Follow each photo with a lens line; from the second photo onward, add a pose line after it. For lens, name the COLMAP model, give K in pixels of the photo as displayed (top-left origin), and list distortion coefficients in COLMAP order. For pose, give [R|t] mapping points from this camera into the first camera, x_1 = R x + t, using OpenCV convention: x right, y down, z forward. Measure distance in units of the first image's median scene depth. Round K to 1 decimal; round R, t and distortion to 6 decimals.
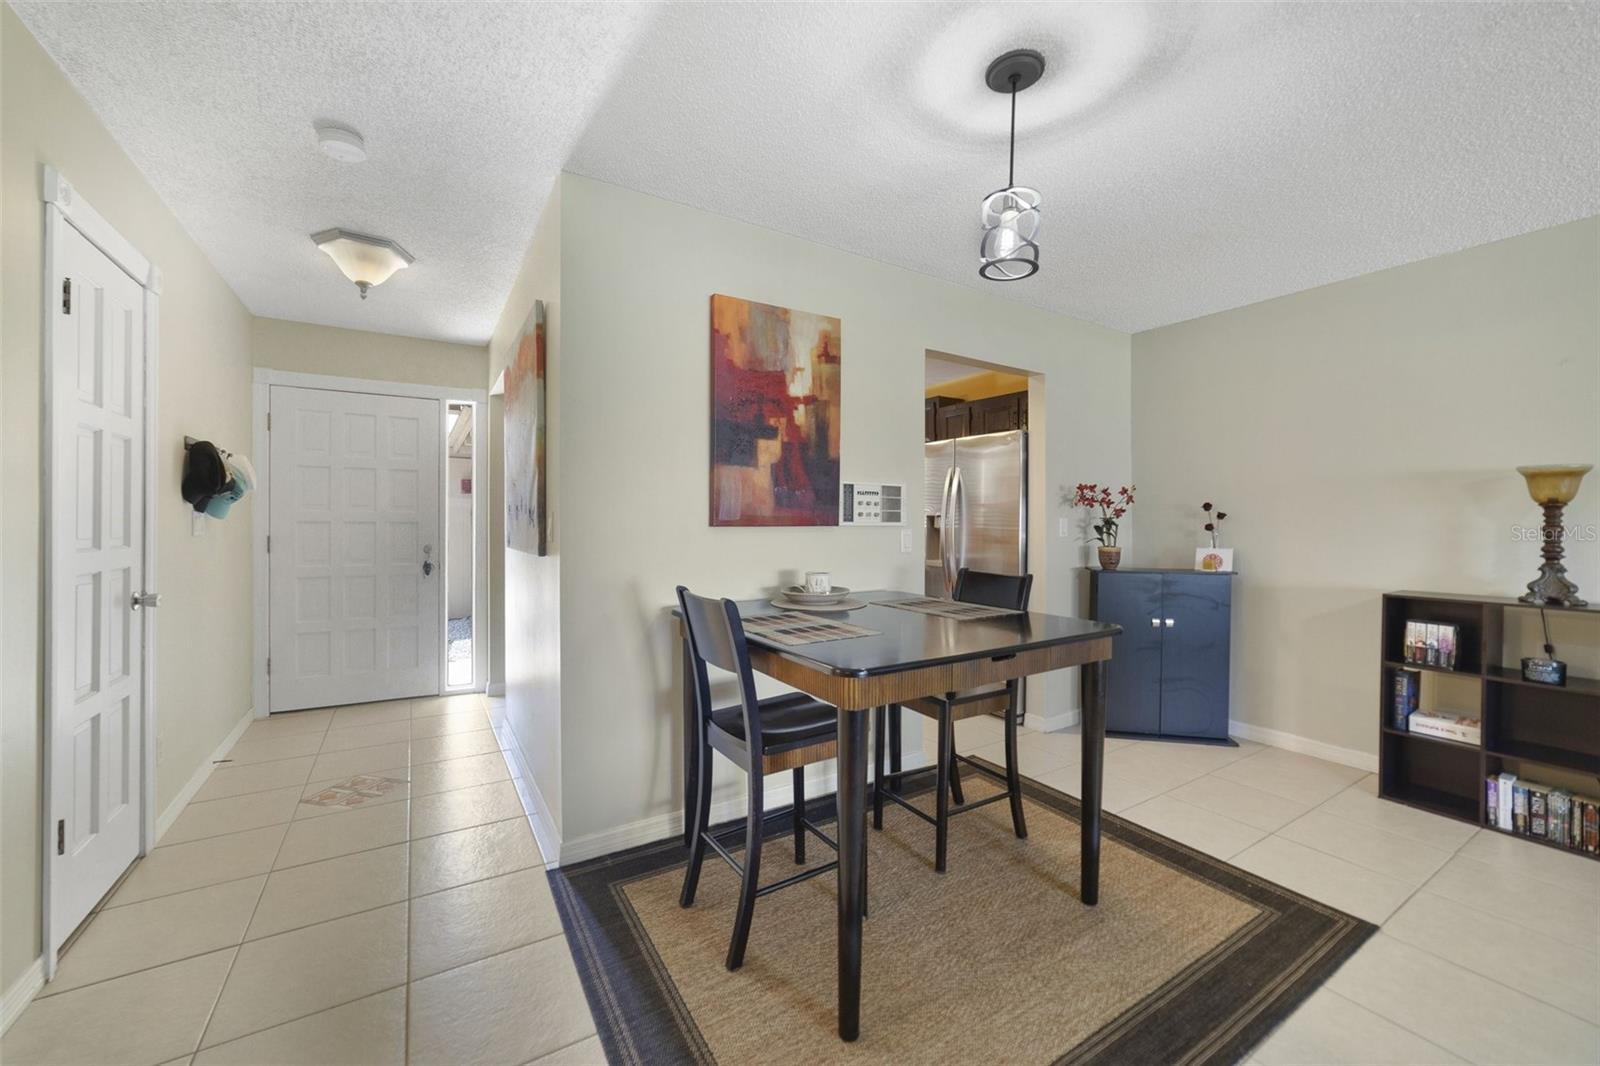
lens RADIAL K [[616.9, 0, 796.7], [0, 616.9, 525.1], [0, 0, 1]] dist [-0.009354, -0.001036]
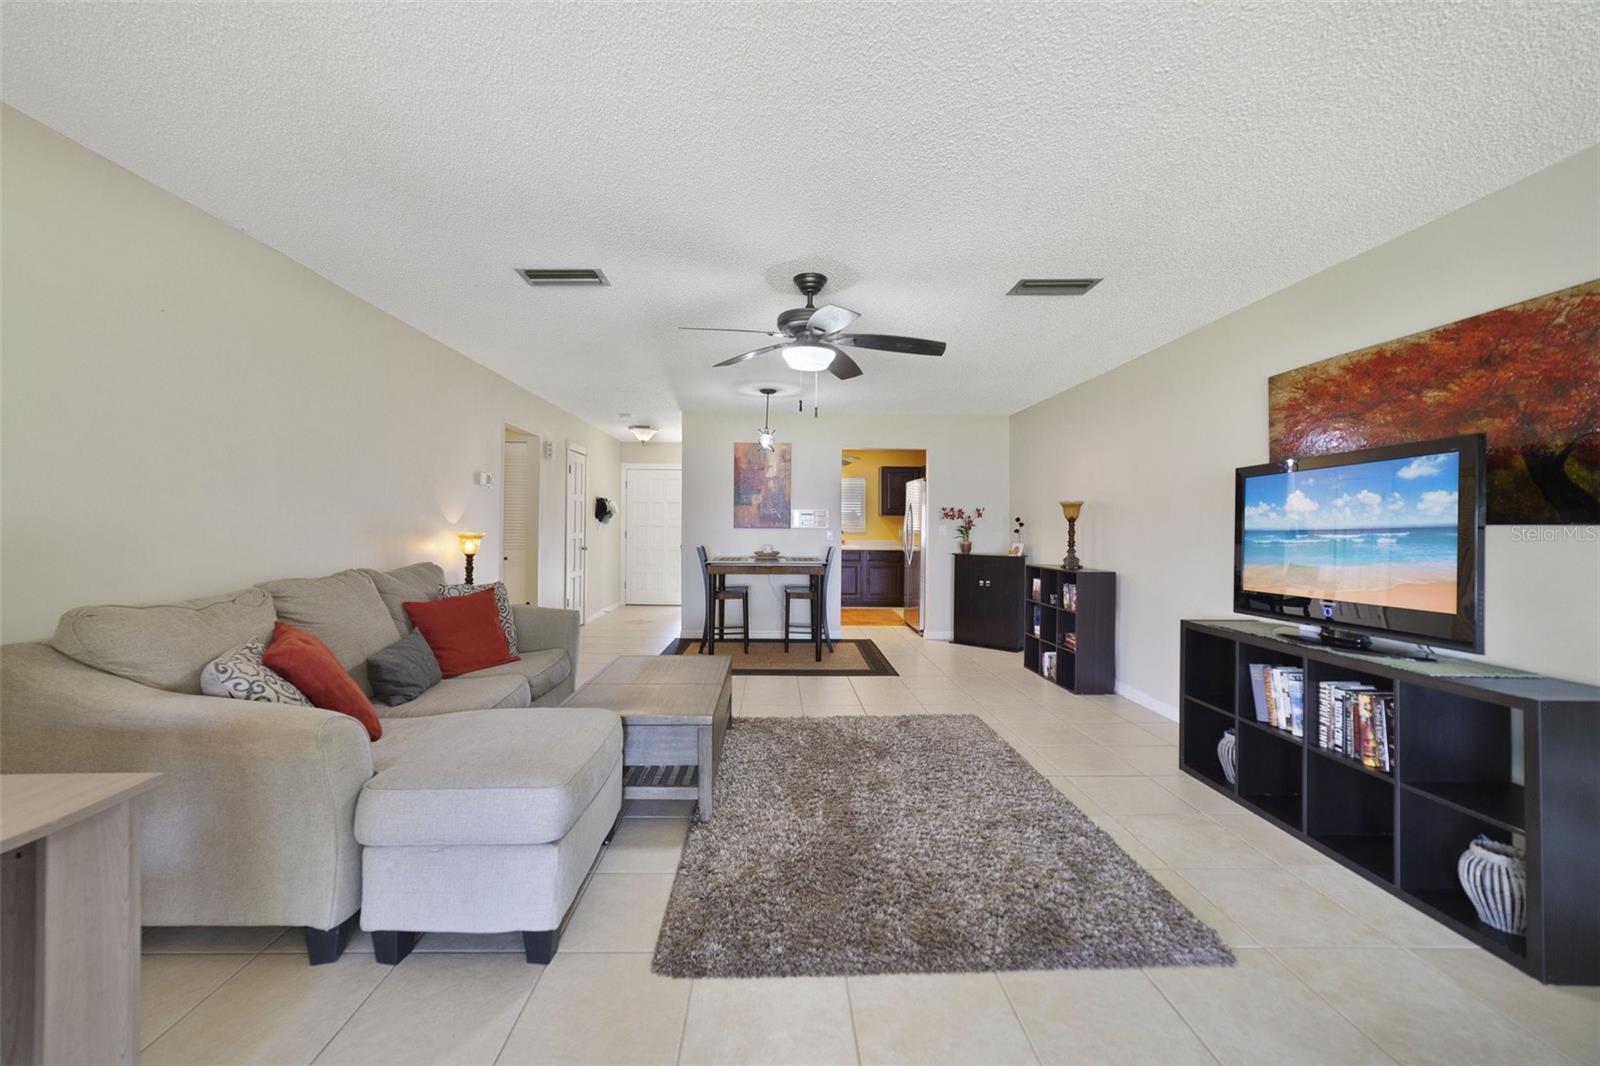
lens RADIAL K [[616.9, 0, 796.9], [0, 616.9, 526.3], [0, 0, 1]] dist [-0.009354, -0.001036]
pose [[0.872462, 0.005593, -0.488651, 1.316172], [-0.009004, 0.999949, -0.004630, 0.005209], [0.488600, 0.008439, 0.872467, -1.141410]]
